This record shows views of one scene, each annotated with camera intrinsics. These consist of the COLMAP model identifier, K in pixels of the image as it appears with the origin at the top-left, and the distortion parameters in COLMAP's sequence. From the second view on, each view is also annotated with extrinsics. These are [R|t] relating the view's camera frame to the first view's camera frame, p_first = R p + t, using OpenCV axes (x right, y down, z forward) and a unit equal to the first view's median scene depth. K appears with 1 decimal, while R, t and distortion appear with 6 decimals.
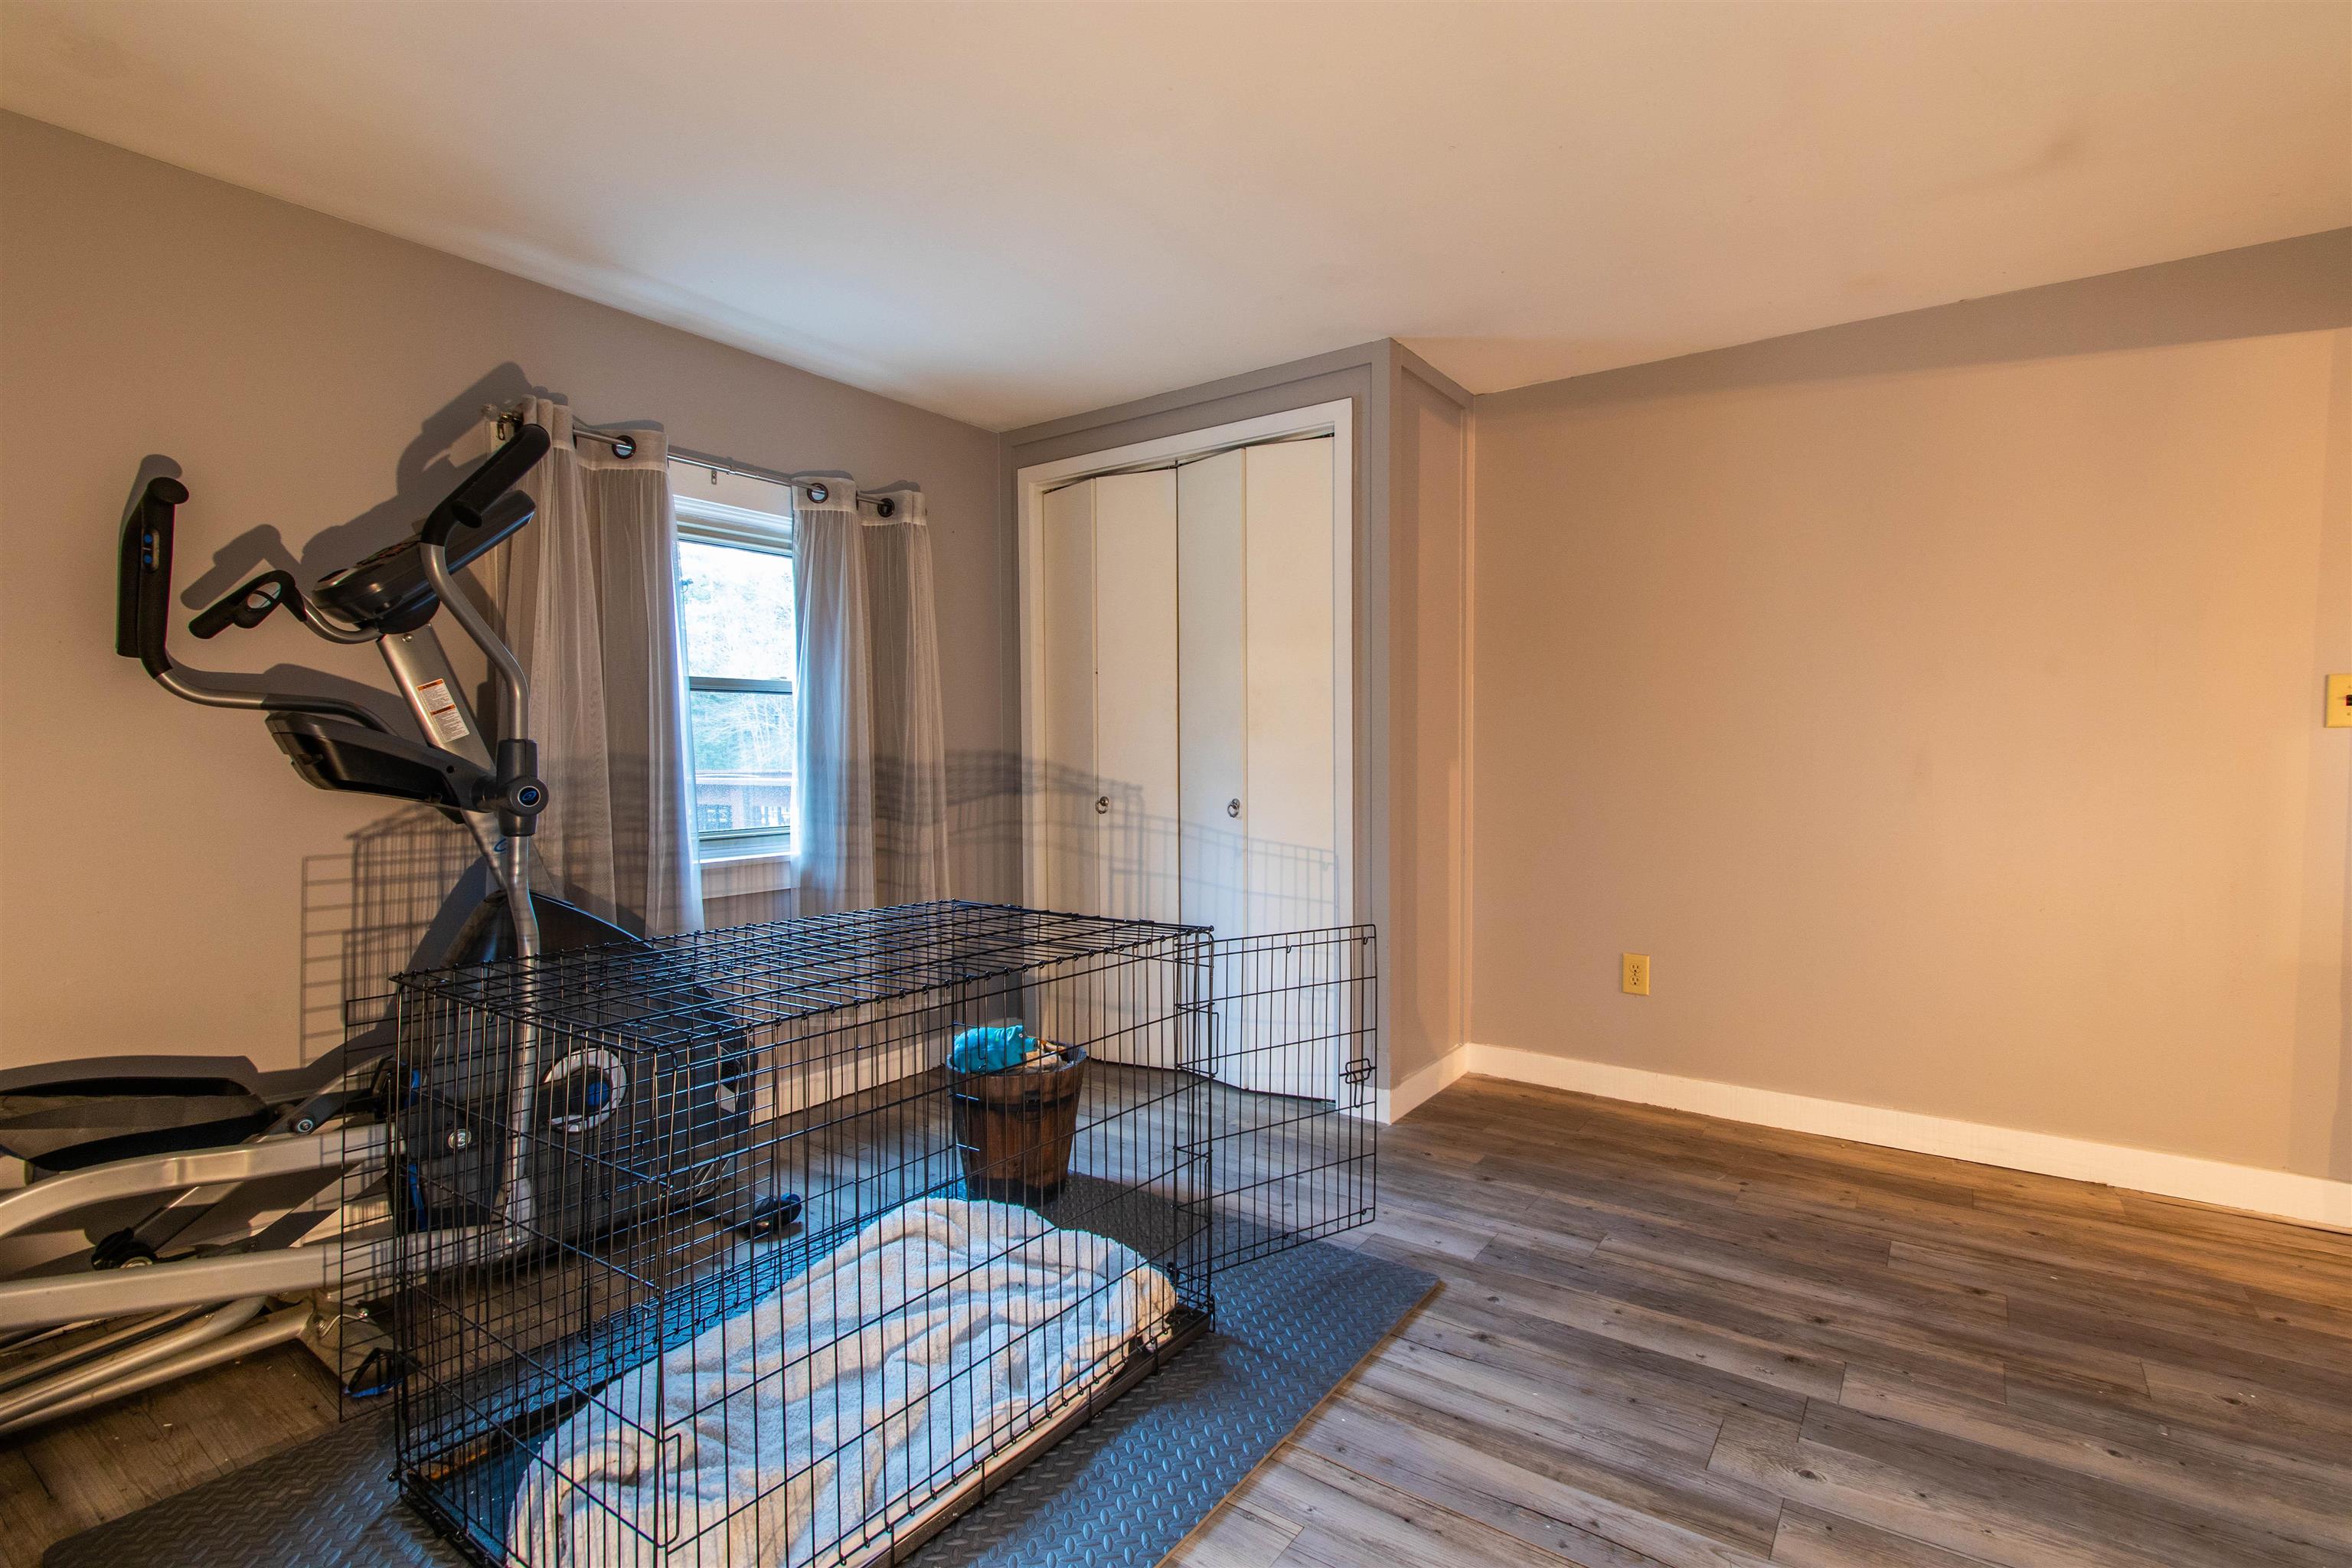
lens RADIAL K [[1095.0, 0, 1188.5], [0, 1095.0, 785.5], [0, 0, 1]] dist [0.004781, -0.005933]
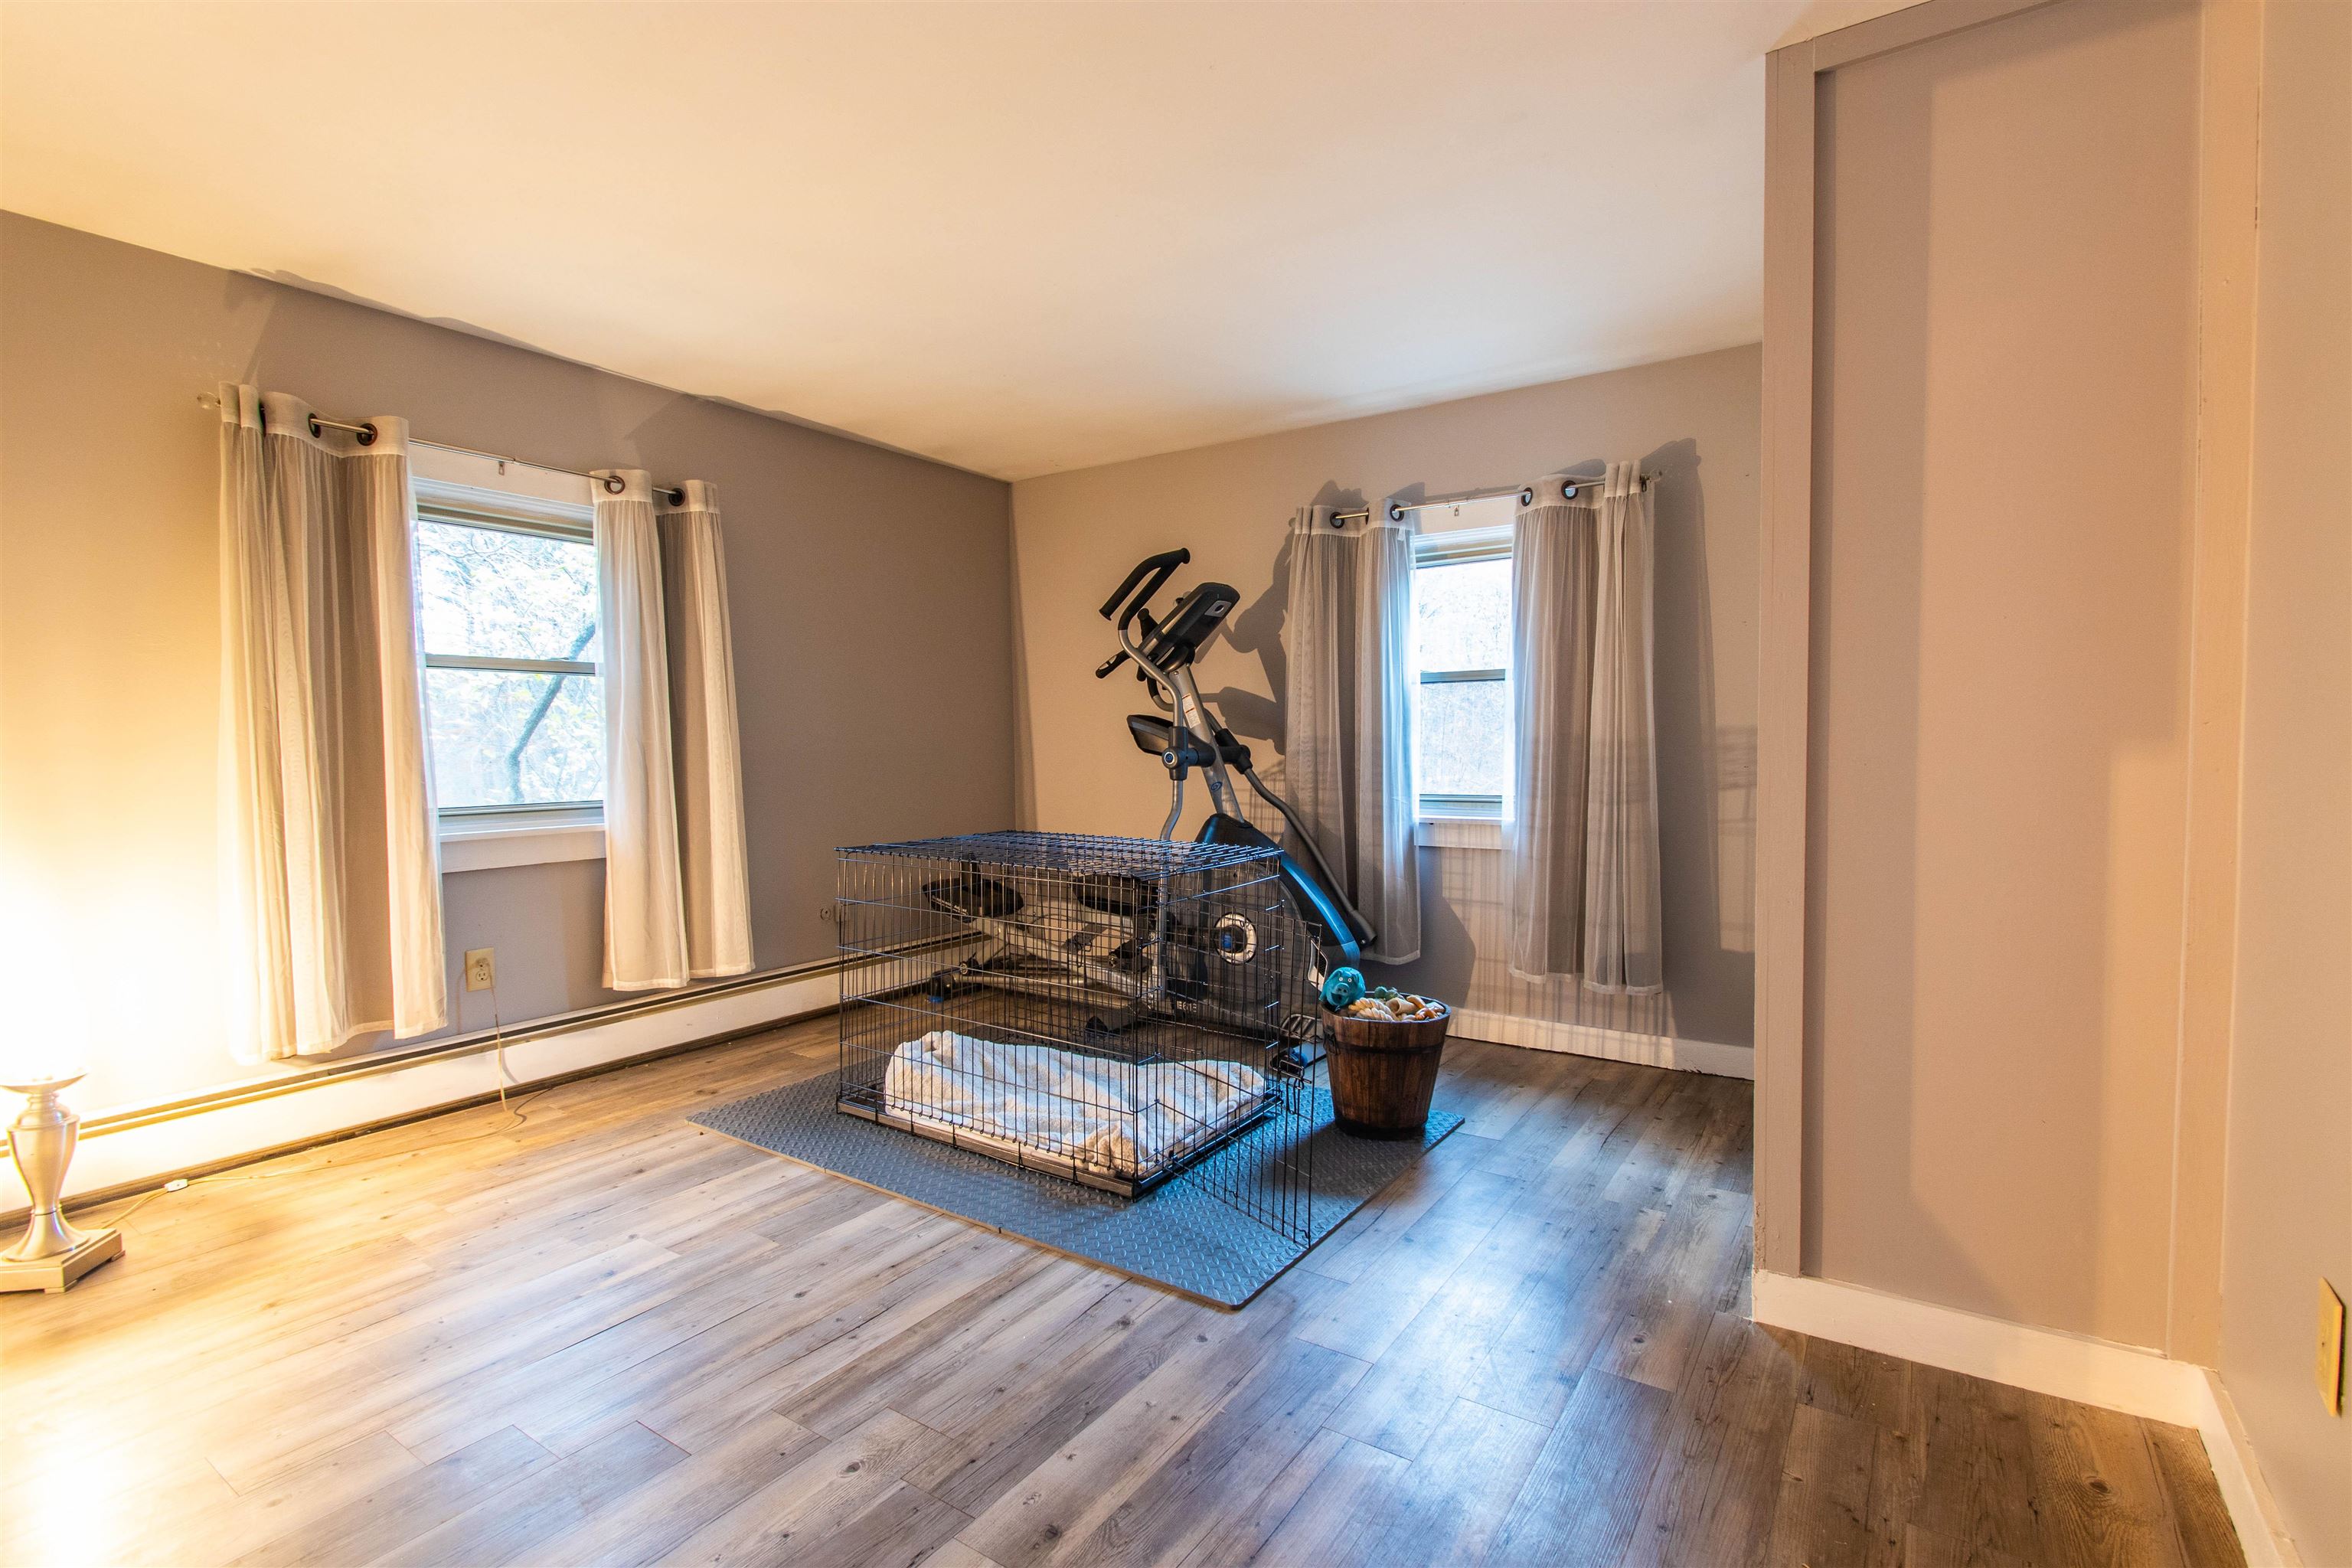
lens RADIAL K [[1095.0, 0, 1186.9], [0, 1095.0, 782.0], [0, 0, 1]] dist [0.004781, -0.005933]
pose [[0.019486, 0.043714, -0.998854, 1.197315], [-0.020941, 0.998842, 0.043305, -0.029477], [0.999591, 0.020073, 0.020379, 0.991367]]
